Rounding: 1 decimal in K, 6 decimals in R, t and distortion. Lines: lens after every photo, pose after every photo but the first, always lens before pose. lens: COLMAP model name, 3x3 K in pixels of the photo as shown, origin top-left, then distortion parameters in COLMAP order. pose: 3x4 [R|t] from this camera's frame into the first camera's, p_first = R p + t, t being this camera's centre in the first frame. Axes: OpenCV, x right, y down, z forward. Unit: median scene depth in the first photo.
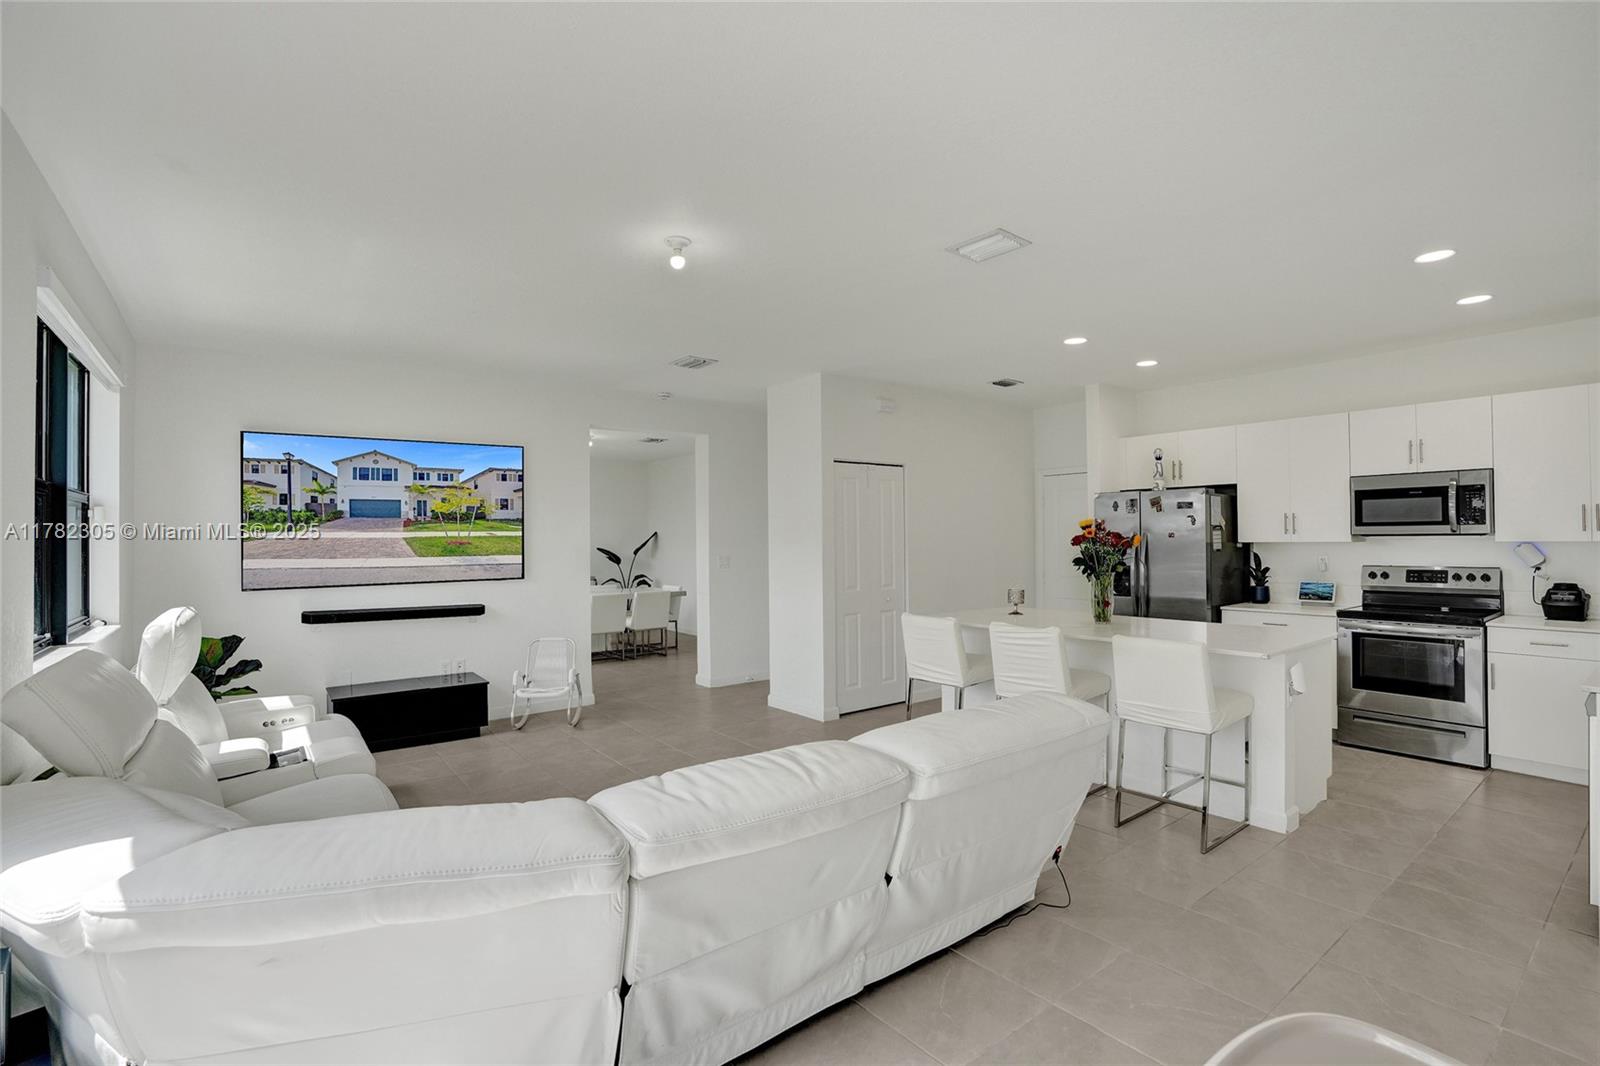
lens RADIAL K [[777.9, 0, 843.3], [0, 777.9, 538.2], [0, 0, 1]] dist [0.002598, 0.000526]
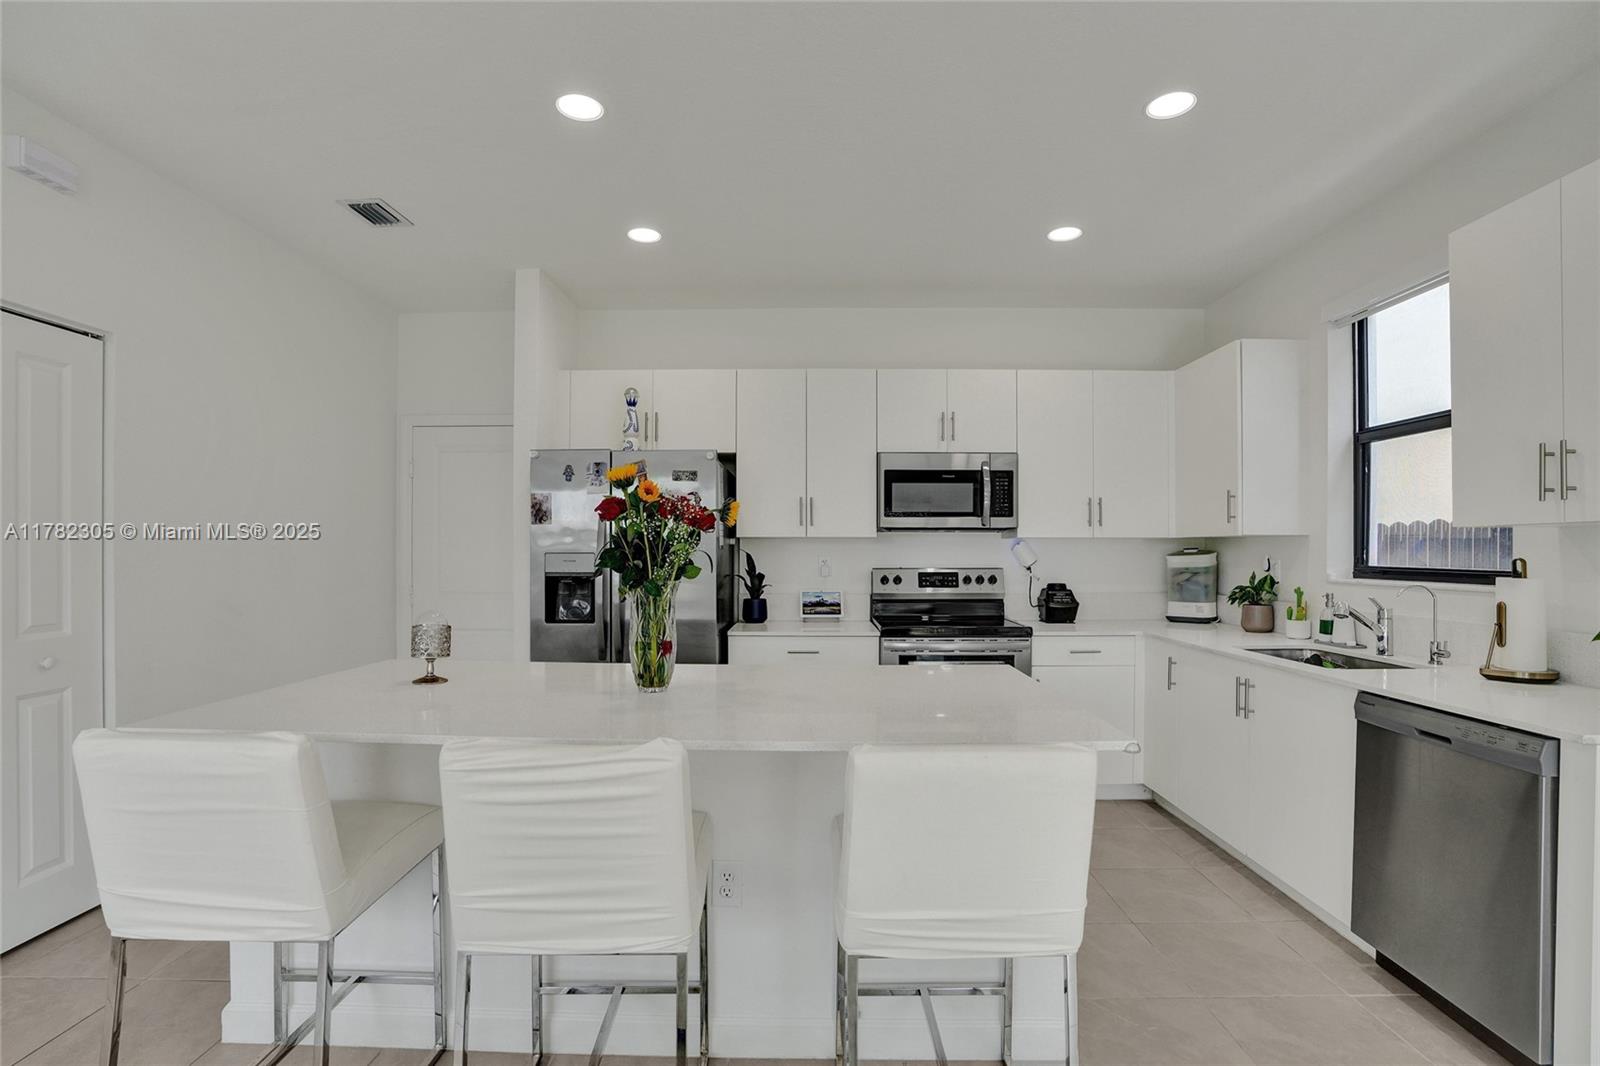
lens RADIAL K [[746.1, 0, 806.1], [0, 746.1, 550.8], [0, 0, 1]] dist [-0.040325, 0.000417]
pose [[0.655171, 0.014825, 0.755335, 0.047810], [-0.008094, 0.999888, -0.012605, 0.028534], [-0.755438, 0.002144, 0.655217, 0.574730]]
